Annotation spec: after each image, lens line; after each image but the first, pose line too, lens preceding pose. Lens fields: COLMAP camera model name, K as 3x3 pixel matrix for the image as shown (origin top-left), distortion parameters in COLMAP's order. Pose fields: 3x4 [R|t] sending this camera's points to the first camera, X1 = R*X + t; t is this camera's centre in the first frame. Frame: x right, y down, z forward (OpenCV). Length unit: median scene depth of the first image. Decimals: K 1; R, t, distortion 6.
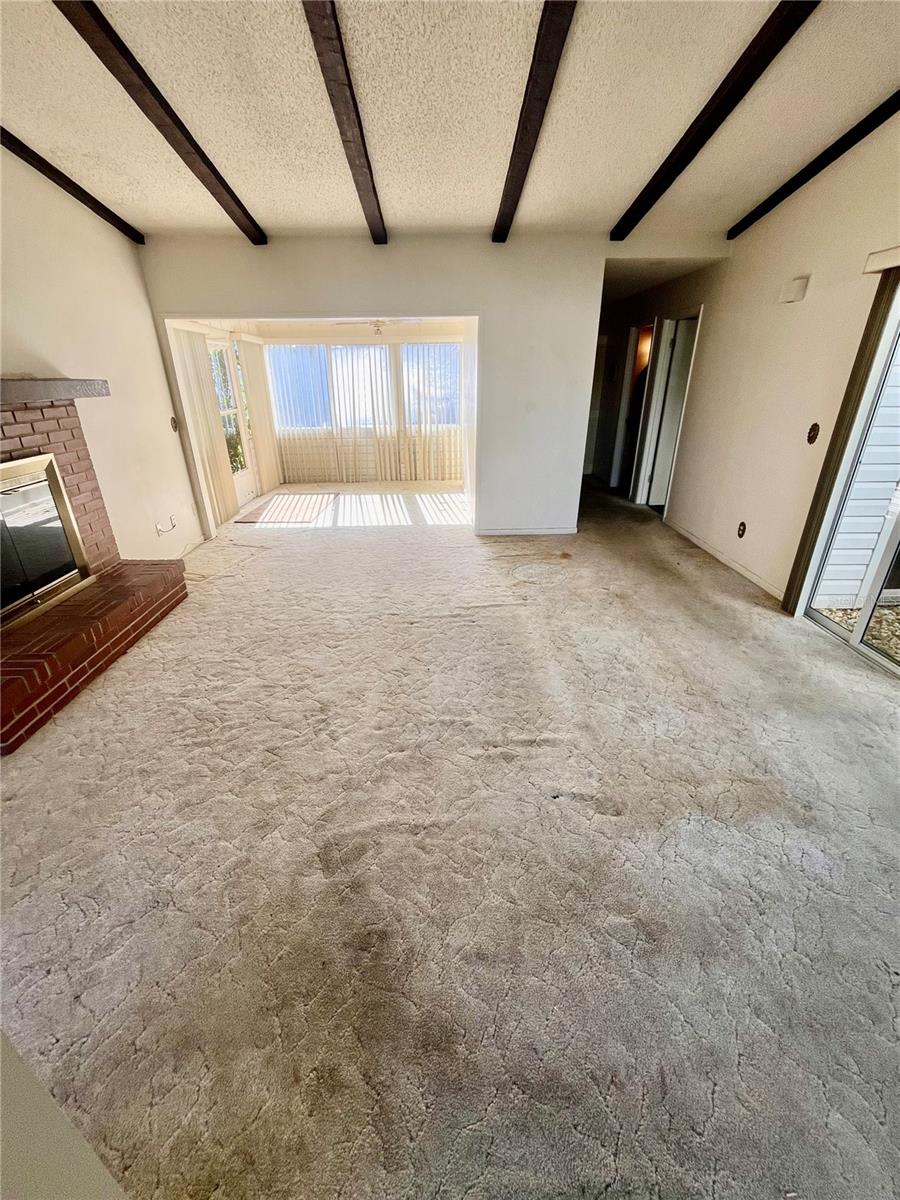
lens RADIAL K [[484.2, 0, 448.2], [0, 484.2, 596.2], [0, 0, 1]] dist [-0.002667, -0.000326]
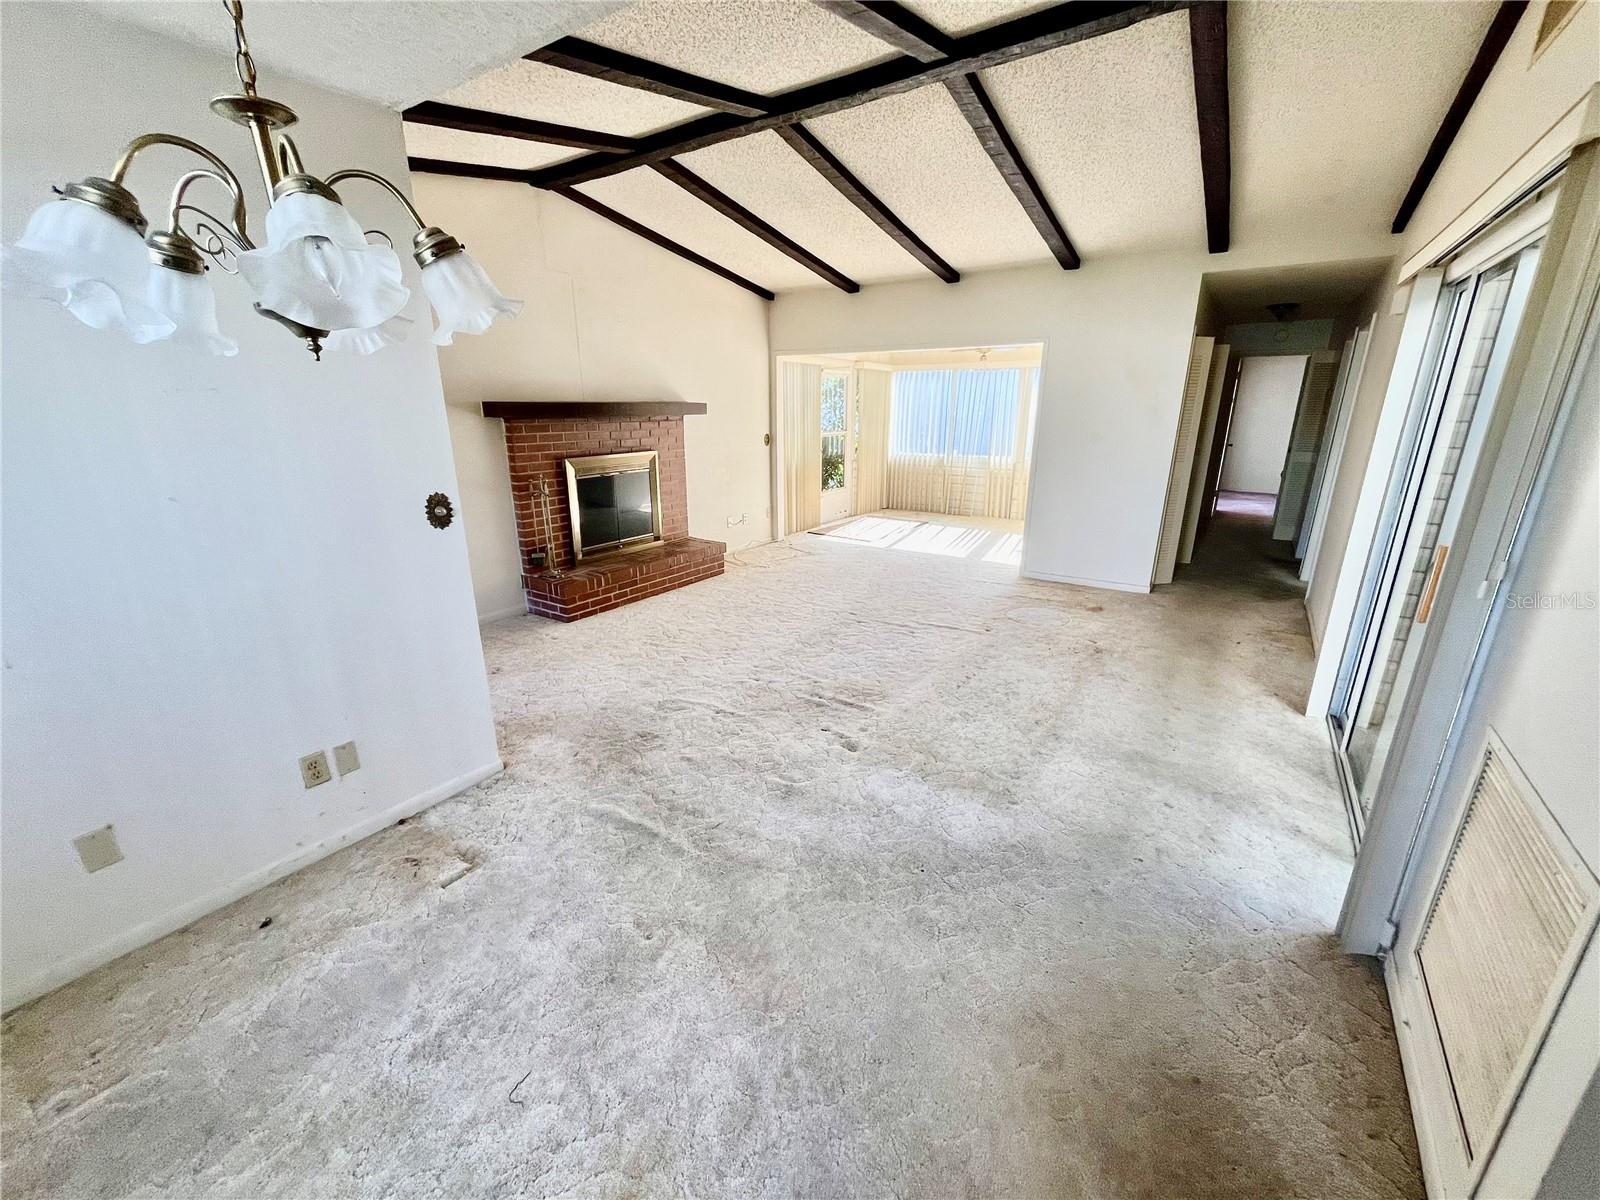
lens RADIAL K [[645.6, 0, 799.9], [0, 645.6, 600.5], [0, 0, 1]] dist [-0.002667, -0.000326]
pose [[0.813072, 0.178102, -0.554251, 0.513575], [-0.247012, 0.967647, -0.051418, 0.098793], [0.527162, 0.178714, 0.830760, -0.225577]]
